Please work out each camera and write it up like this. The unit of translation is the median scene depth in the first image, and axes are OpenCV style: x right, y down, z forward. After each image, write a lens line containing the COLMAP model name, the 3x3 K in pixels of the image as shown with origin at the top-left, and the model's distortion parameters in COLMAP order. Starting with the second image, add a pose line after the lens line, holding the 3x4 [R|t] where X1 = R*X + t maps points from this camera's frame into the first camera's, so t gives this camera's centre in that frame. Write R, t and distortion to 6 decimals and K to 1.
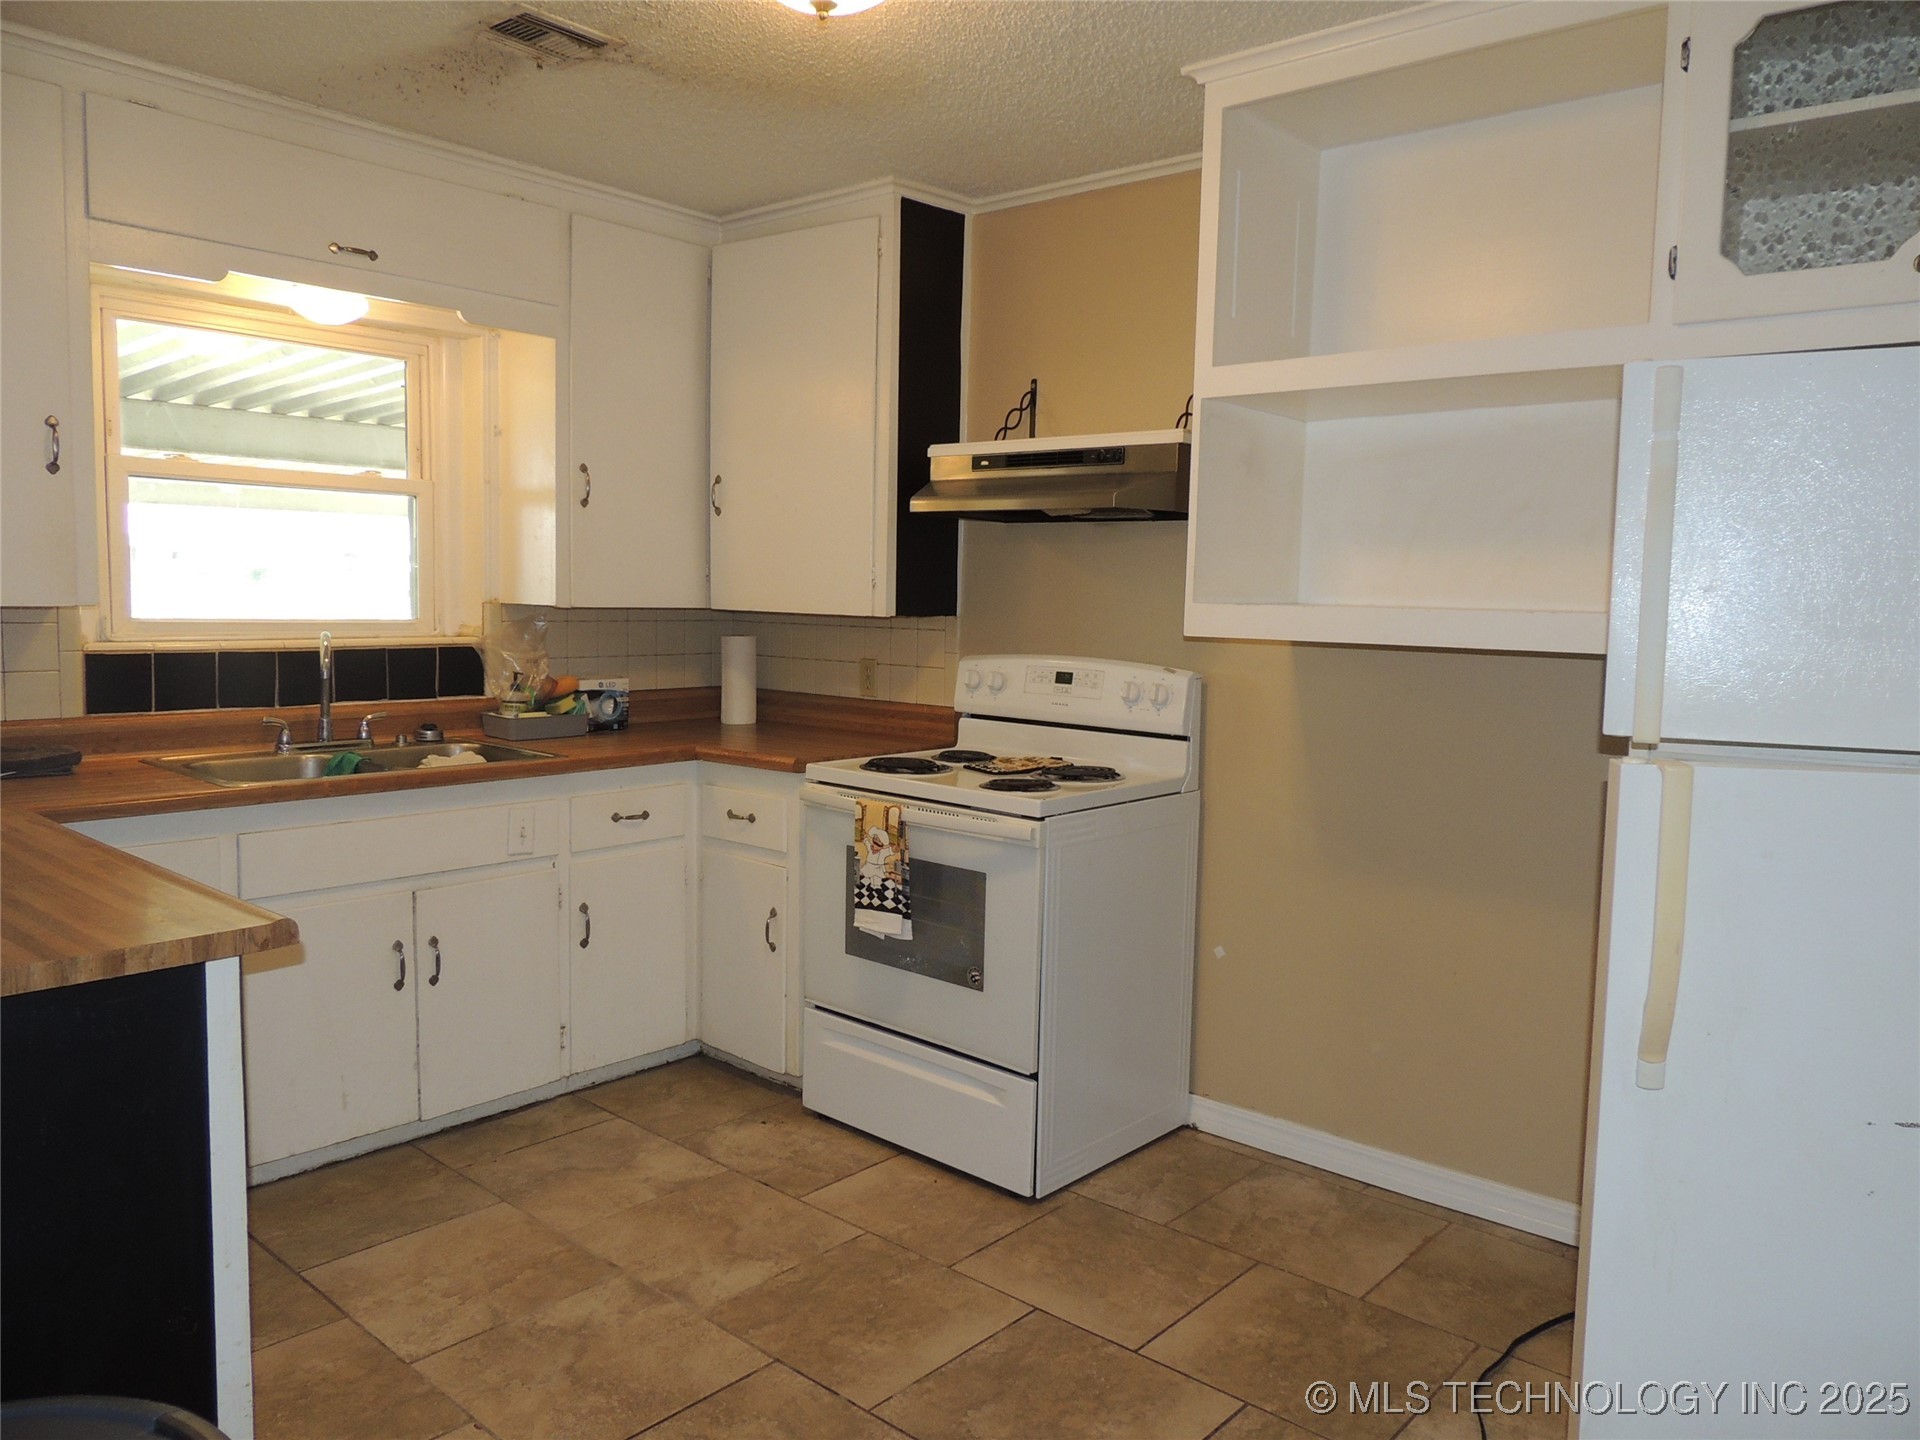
lens RADIAL K [[1366.4, 0, 965.6], [0, 1366.4, 720.8], [0, 0, 1]] dist [-0.017142, -0.011211]
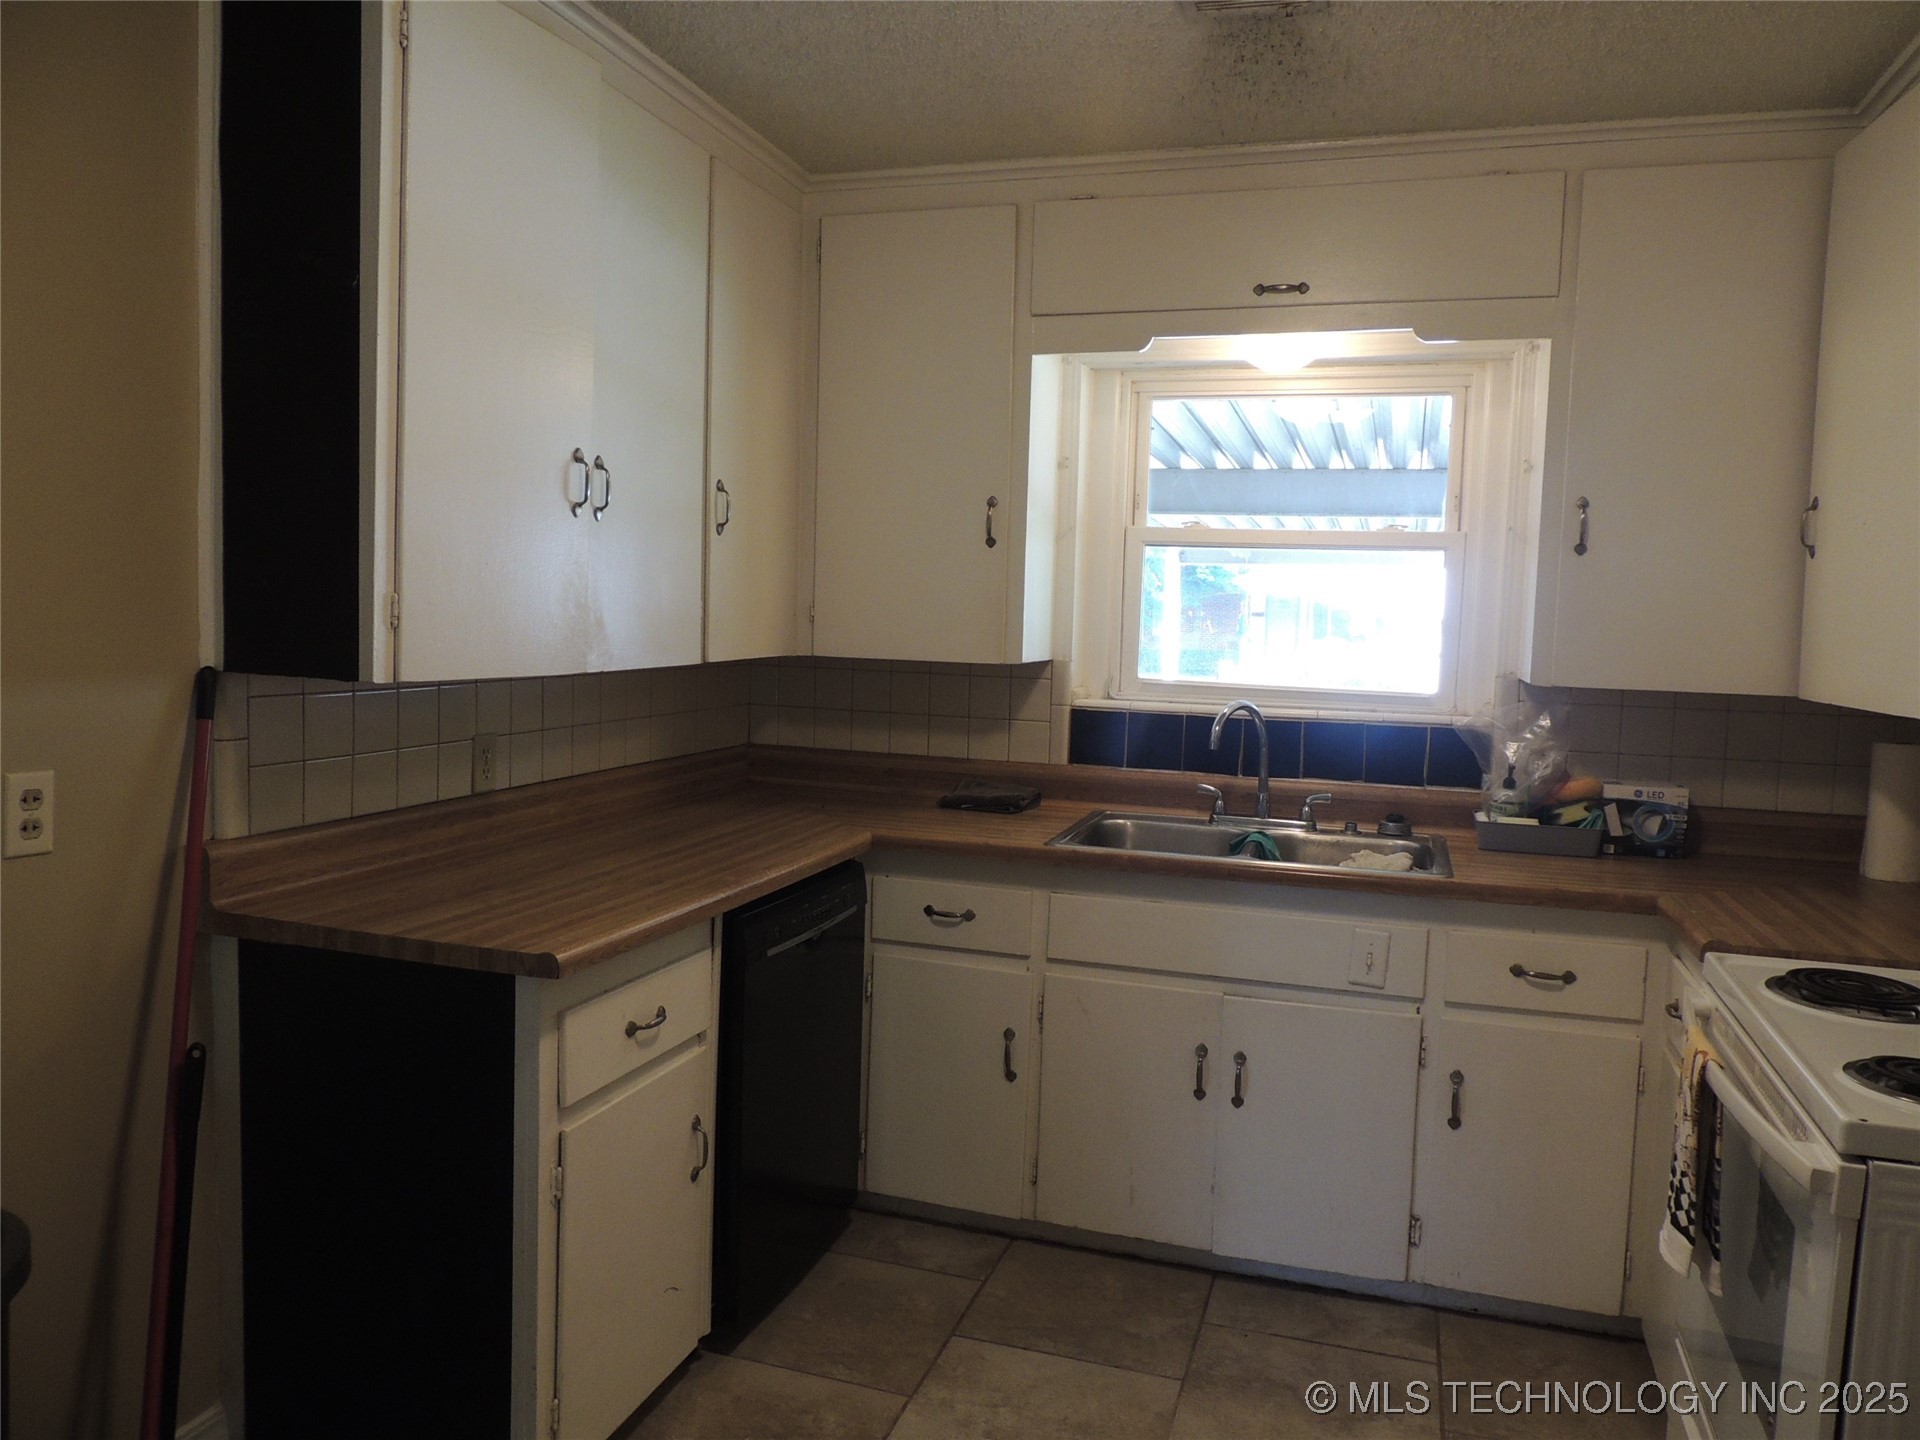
lens RADIAL K [[1366.4, 0, 966.9], [0, 1366.4, 717.8], [0, 0, 1]] dist [-0.017142, -0.011211]
pose [[0.394242, 0.061216, -0.916966, 0.288424], [-0.108530, 0.993898, 0.019691, -0.046378], [0.912576, 0.091756, 0.398480, 0.409501]]
